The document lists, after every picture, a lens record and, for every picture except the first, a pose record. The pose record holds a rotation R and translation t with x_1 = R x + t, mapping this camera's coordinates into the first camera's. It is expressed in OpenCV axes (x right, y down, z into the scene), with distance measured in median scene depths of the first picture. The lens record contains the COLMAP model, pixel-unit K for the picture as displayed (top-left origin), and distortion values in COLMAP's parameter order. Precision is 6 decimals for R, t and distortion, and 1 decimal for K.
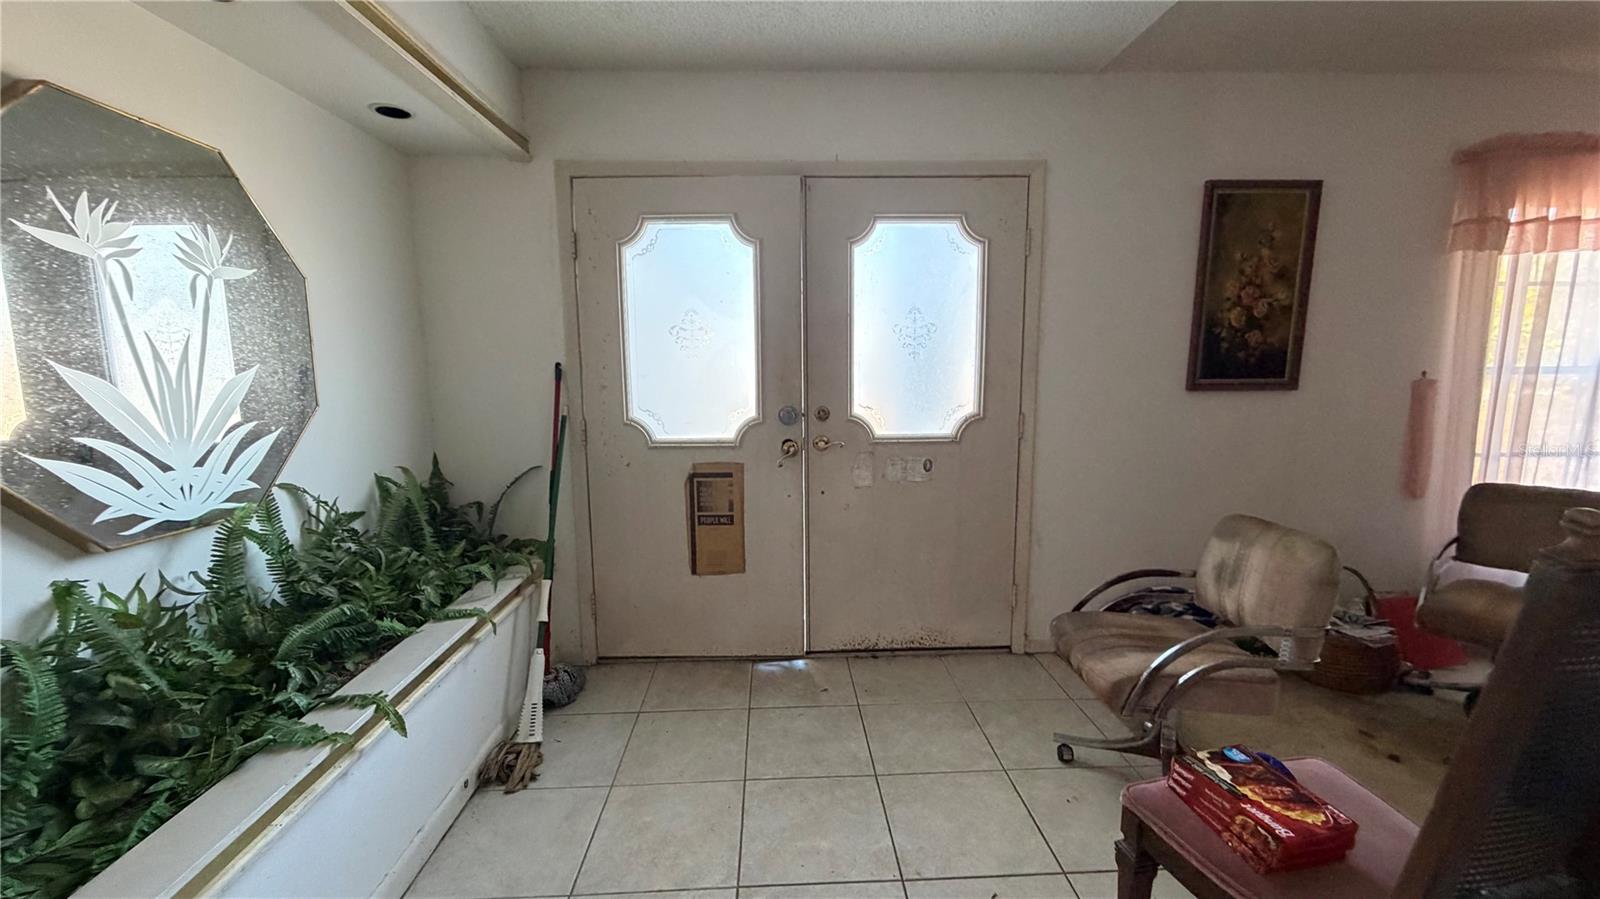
lens RADIAL K [[641.5, 0, 798.0], [0, 641.5, 451.0], [0, 0, 1]] dist [0.001266, -0.000142]
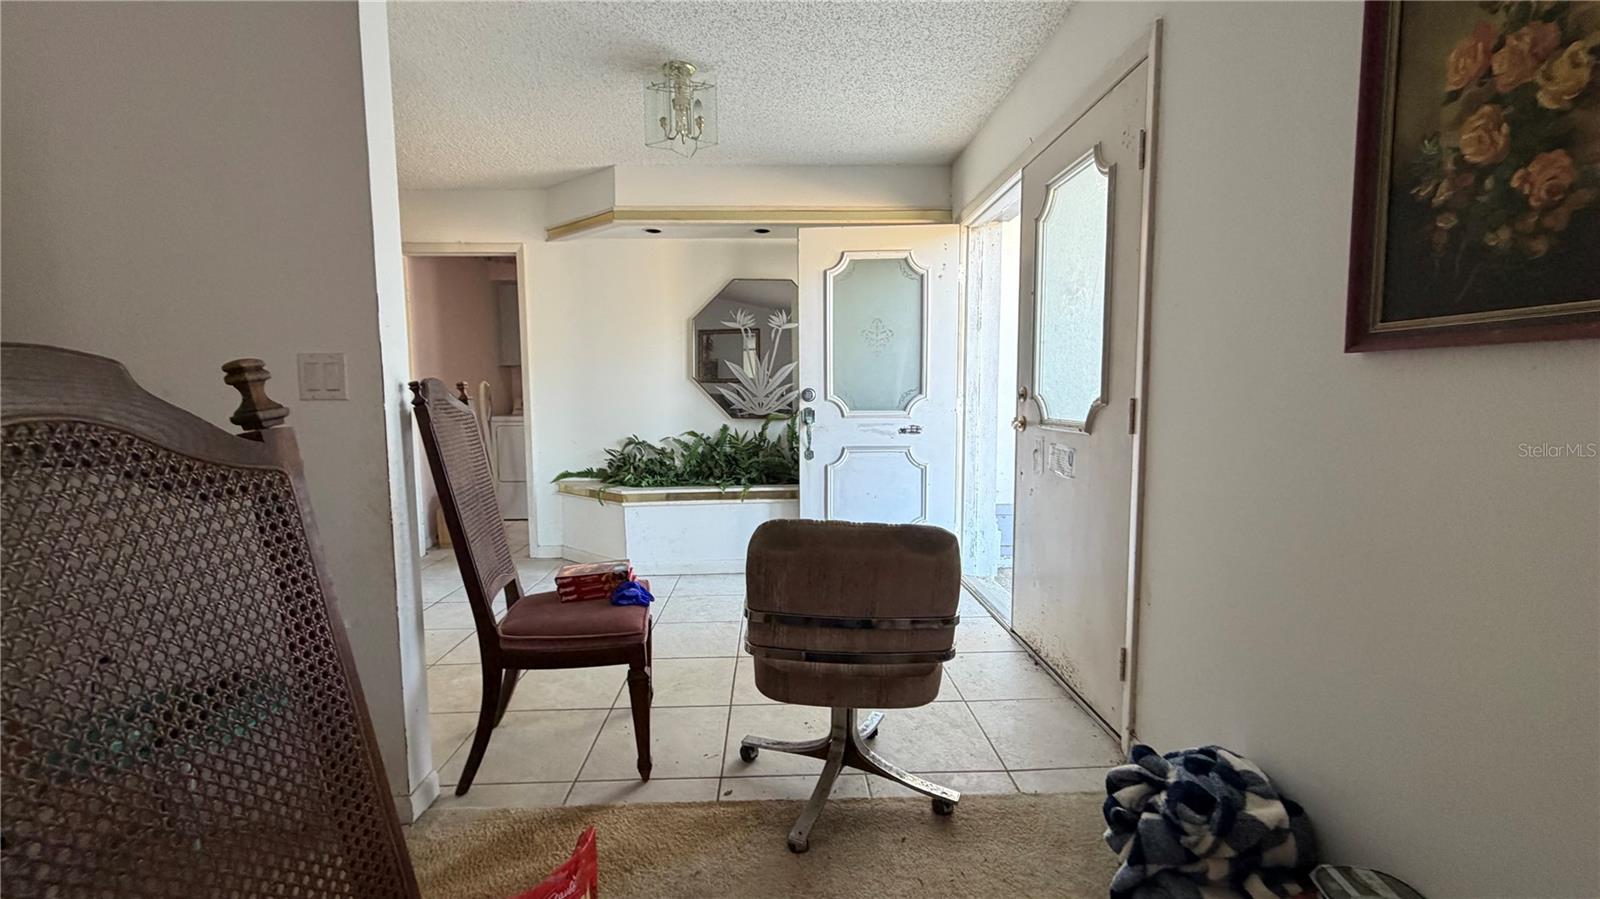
lens RADIAL K [[641.5, 0, 797.0], [0, 641.5, 448.3], [0, 0, 1]] dist [0.001266, -0.000142]
pose [[-0.007089, 0.097390, -0.995221, 1.053577], [-0.128587, 0.986895, 0.097491, -0.025027], [0.991673, 0.128663, 0.005527, 0.647101]]
